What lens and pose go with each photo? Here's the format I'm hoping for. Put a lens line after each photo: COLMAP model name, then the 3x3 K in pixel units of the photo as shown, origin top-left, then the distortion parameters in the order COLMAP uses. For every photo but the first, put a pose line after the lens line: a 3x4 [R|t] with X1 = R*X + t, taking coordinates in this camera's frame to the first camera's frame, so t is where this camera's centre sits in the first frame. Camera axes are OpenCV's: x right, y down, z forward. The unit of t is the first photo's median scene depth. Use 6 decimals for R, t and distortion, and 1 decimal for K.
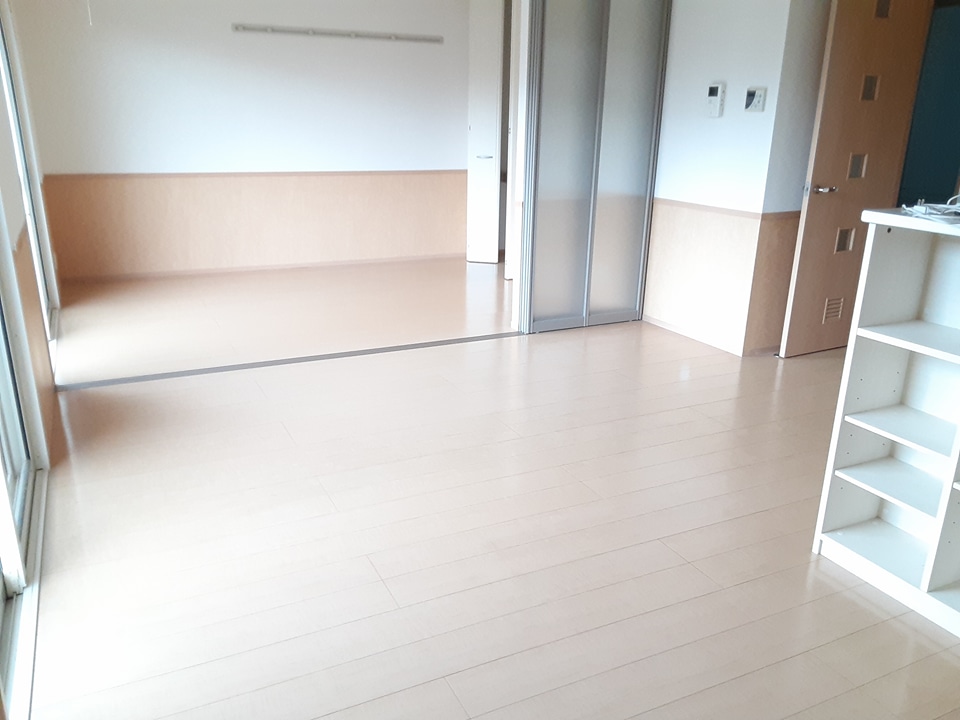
lens RADIAL K [[779.1, 0, 479.5], [0, 779.1, 382.5], [0, 0, 1]] dist [0.008660, -0.004792]
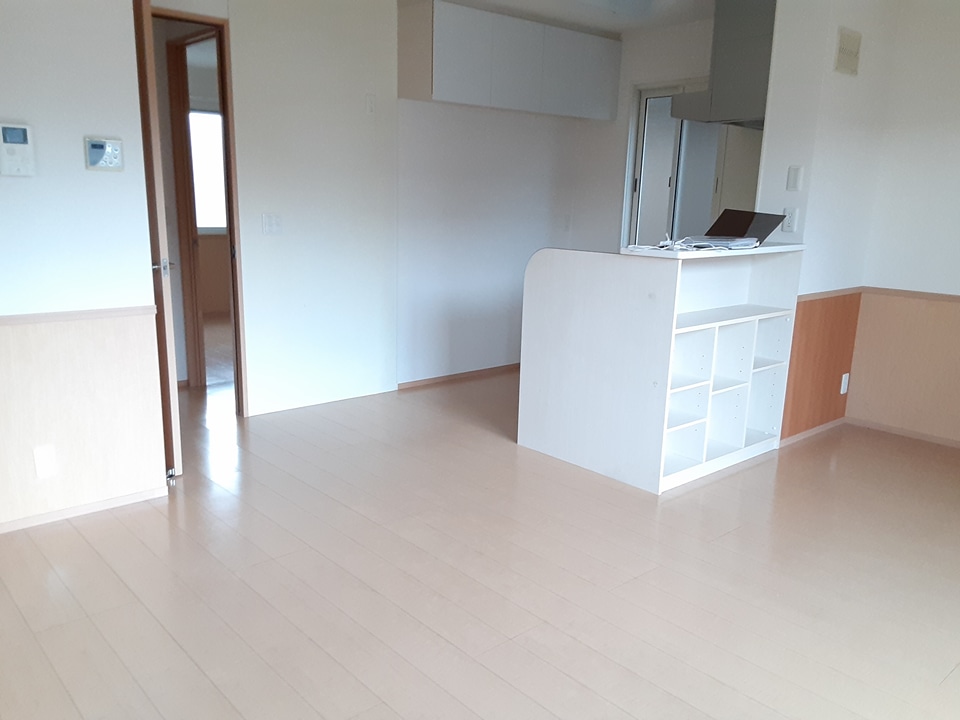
lens RADIAL K [[779.1, 0, 479.5], [0, 779.1, 382.5], [0, 0, 1]] dist [0.008660, -0.004792]
pose [[-0.274764, -0.244311, 0.929955, -0.723437], [0.291704, 0.900416, 0.322737, -0.506562], [-0.916195, 0.359948, -0.176136, 1.474568]]
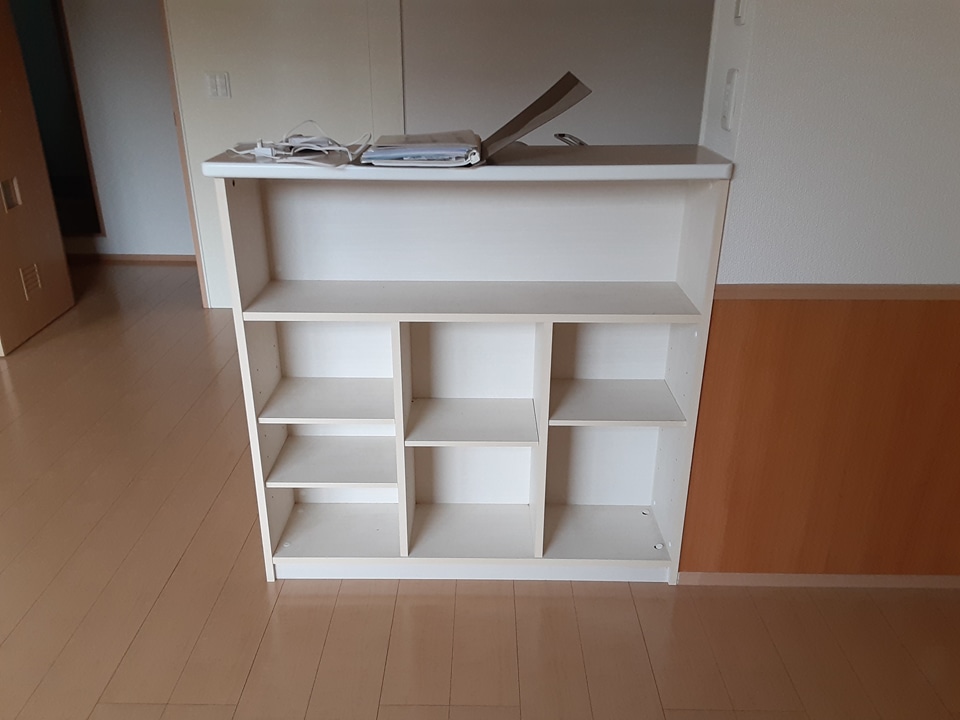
lens RADIAL K [[779.1, 0, 479.5], [0, 779.1, 382.5], [0, 0, 1]] dist [0.008660, -0.004792]
pose [[0.446333, -0.376134, 0.811979, -0.063454], [0.296831, 0.918231, 0.262190, -0.127868], [-0.844203, 0.123996, 0.521485, 0.366614]]
